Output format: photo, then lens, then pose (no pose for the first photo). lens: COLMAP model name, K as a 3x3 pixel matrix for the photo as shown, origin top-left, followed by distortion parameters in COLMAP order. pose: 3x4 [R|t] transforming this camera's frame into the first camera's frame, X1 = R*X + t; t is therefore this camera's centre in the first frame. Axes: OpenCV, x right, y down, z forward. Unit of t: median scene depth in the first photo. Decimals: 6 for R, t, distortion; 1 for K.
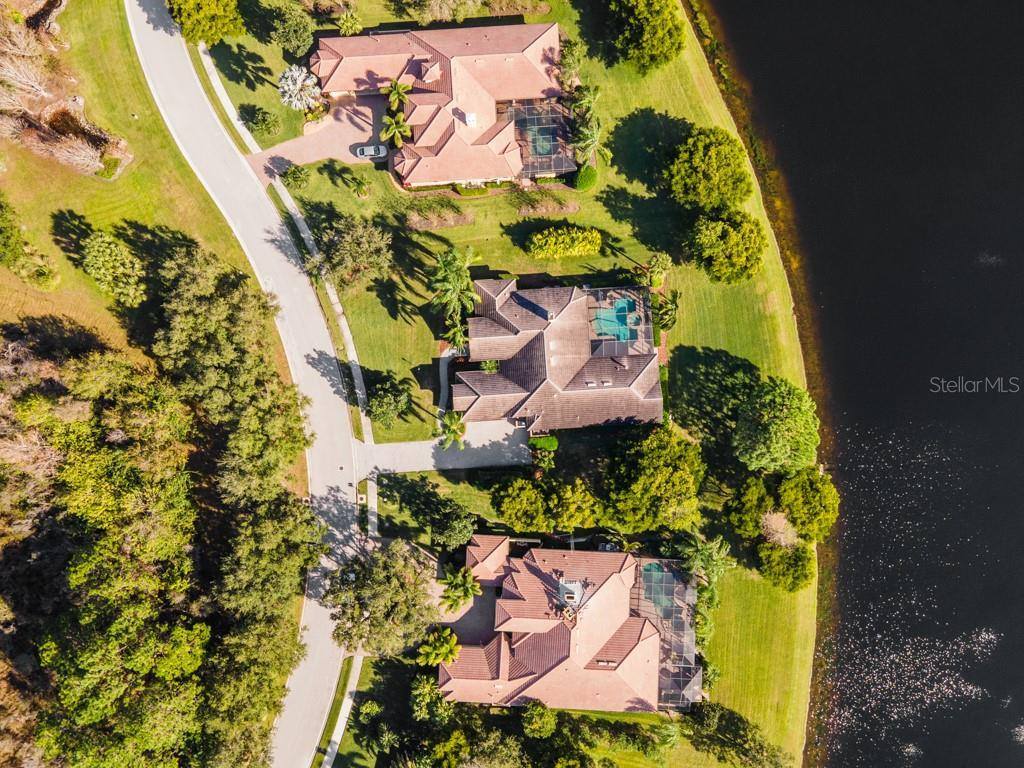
lens RADIAL K [[744.3, 0, 514.2], [0, 744.3, 383.0], [0, 0, 1]] dist [0.041823, 0.007721]
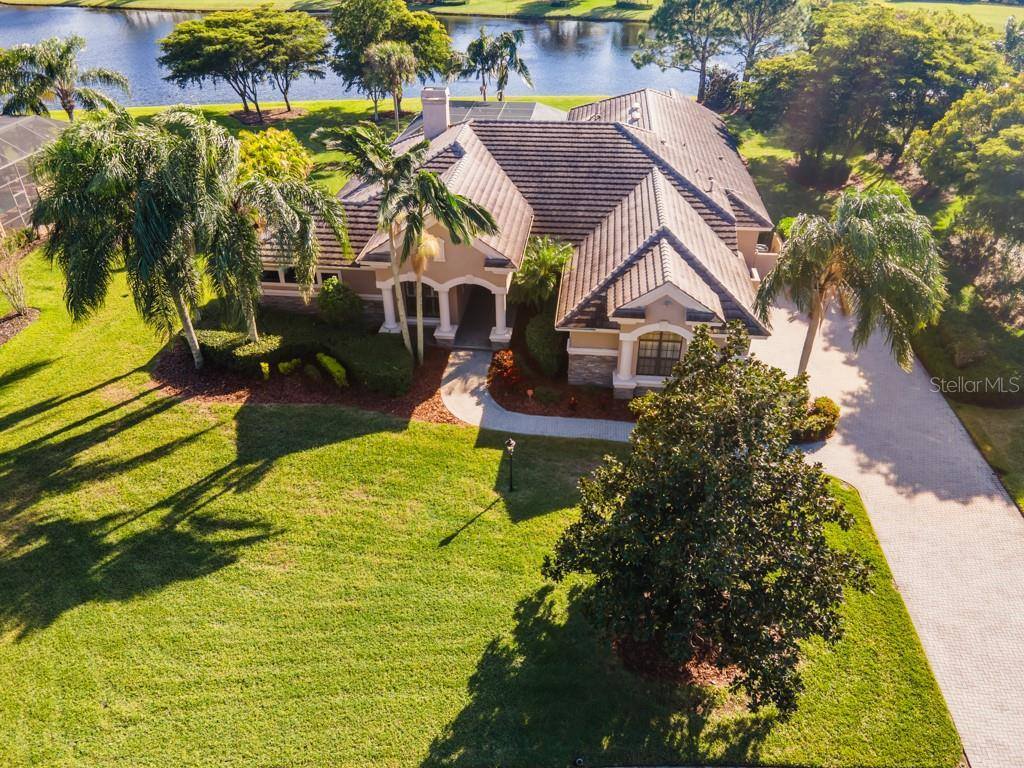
lens RADIAL K [[744.3, 0, 514.2], [0, 744.3, 383.0], [0, 0, 1]] dist [0.041823, 0.007721]
pose [[0.171949, -0.537041, 0.825845, -0.284993], [0.984762, 0.115854, -0.129698, 0.005218], [-0.026025, 0.835562, 0.548779, 0.872563]]
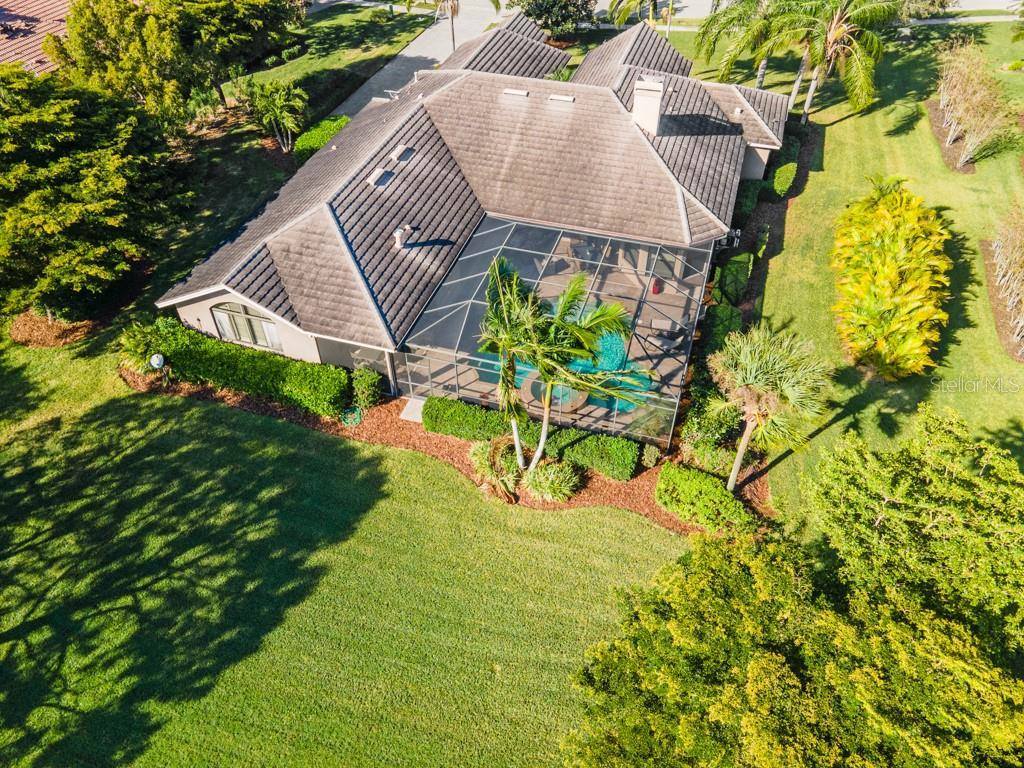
lens RADIAL K [[738.8, 0, 511.5], [0, 738.8, 393.2], [0, 0, 1]] dist [0.038113, -0.005556]
pose [[-0.357910, 0.658706, -0.661821, 0.343503], [-0.932955, -0.222917, 0.282671, -0.144910], [0.038666, 0.718620, 0.694327, 0.829610]]
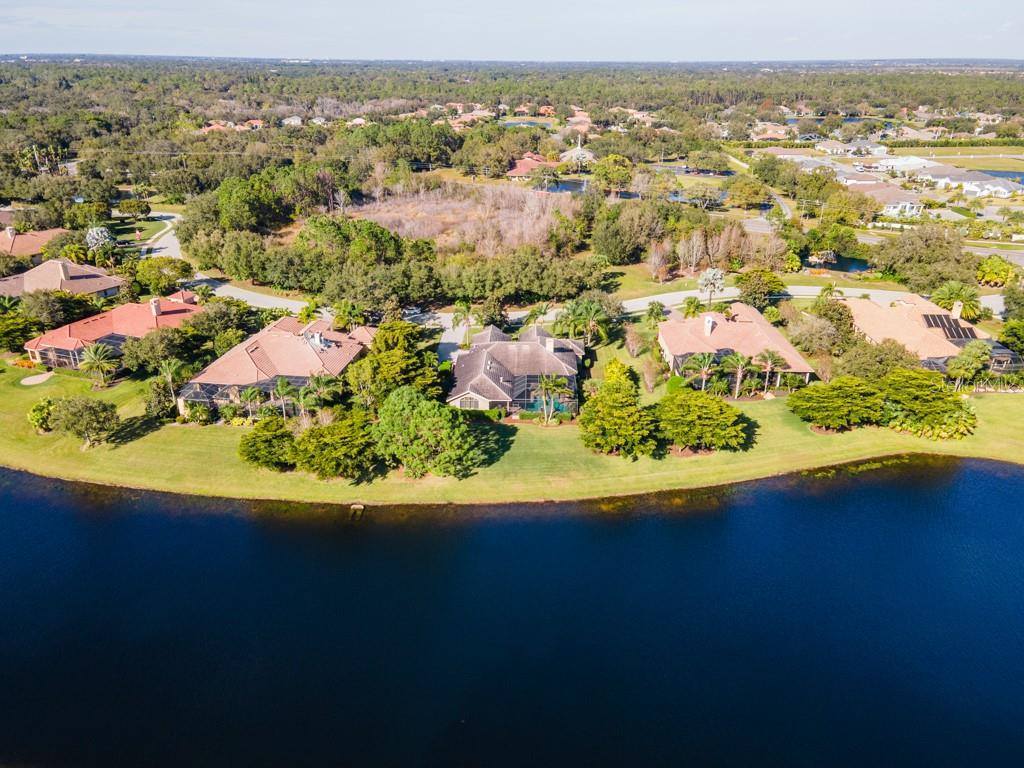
lens RADIAL K [[751.3, 0, 518.7], [0, 751.3, 385.2], [0, 0, 1]] dist [0.041752, 0.002249]
pose [[-0.081526, 0.401657, -0.912154, 1.125203], [-0.996169, -0.003791, 0.087366, -0.138283], [0.031633, 0.915782, 0.400427, 0.550804]]
